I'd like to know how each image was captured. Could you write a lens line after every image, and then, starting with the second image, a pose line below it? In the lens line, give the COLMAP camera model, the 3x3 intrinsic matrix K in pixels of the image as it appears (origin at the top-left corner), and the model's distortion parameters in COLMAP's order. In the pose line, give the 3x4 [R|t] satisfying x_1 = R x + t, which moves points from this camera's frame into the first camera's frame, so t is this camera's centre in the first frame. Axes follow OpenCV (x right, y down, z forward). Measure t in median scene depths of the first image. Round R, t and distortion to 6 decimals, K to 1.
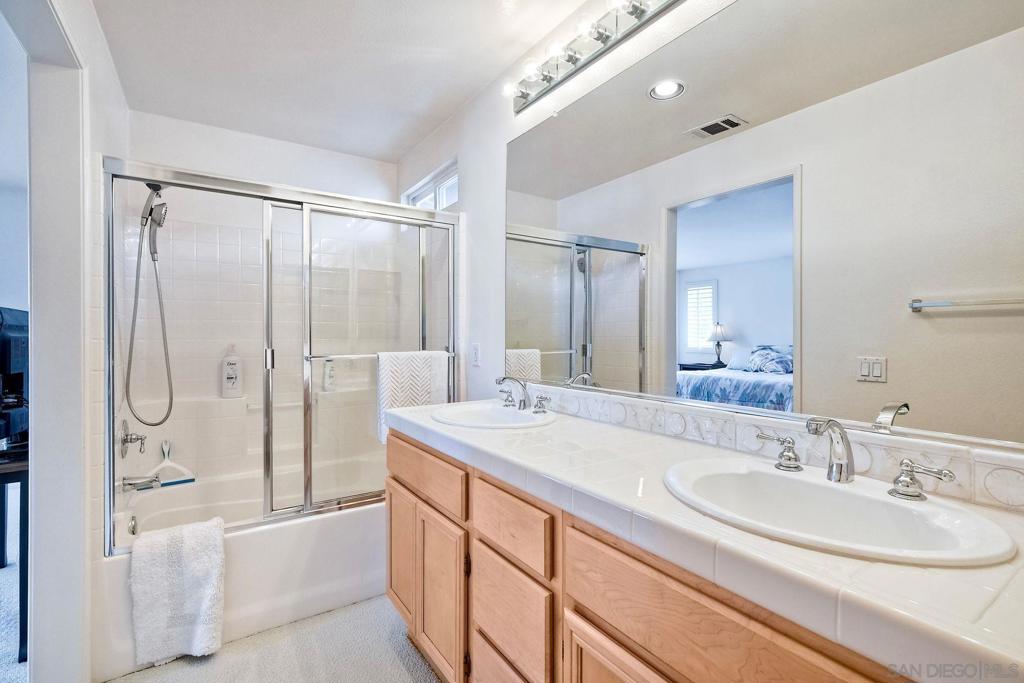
lens RADIAL K [[473.8, 0, 512.0], [0, 473.8, 341.5], [0, 0, 1]] dist [0.001443, -0.000556]
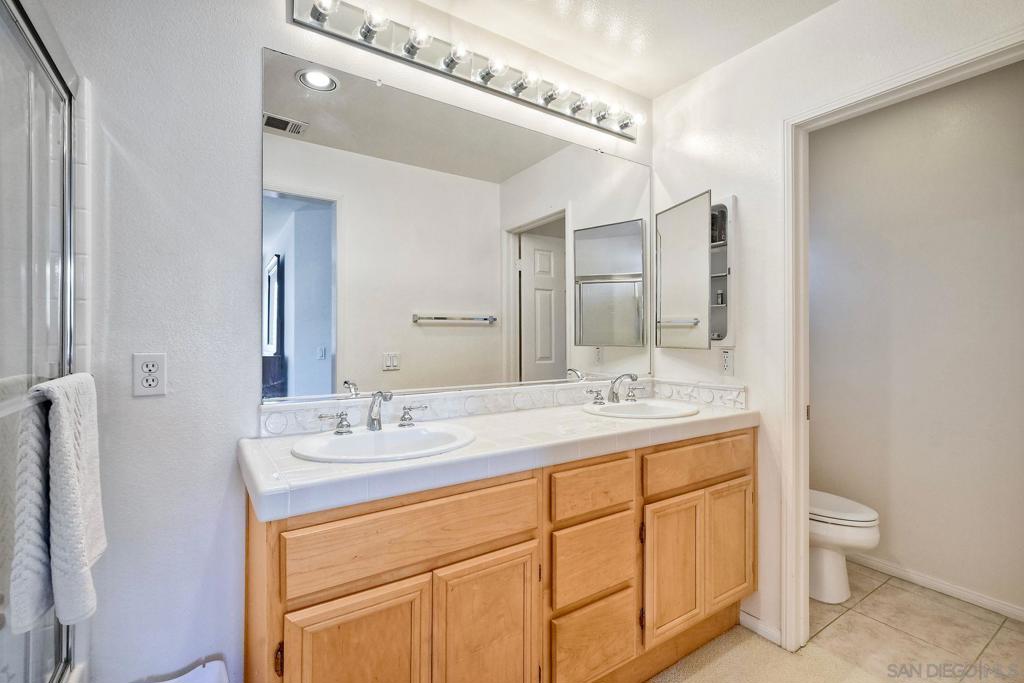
lens RADIAL K [[473.8, 0, 512.0], [0, 473.8, 341.5], [0, 0, 1]] dist [0.001443, -0.000556]
pose [[-0.013844, -0.008783, 0.999866, -0.785965], [0.011217, 0.999897, 0.008939, -0.011545], [-0.999841, 0.011339, -0.013744, 0.772950]]
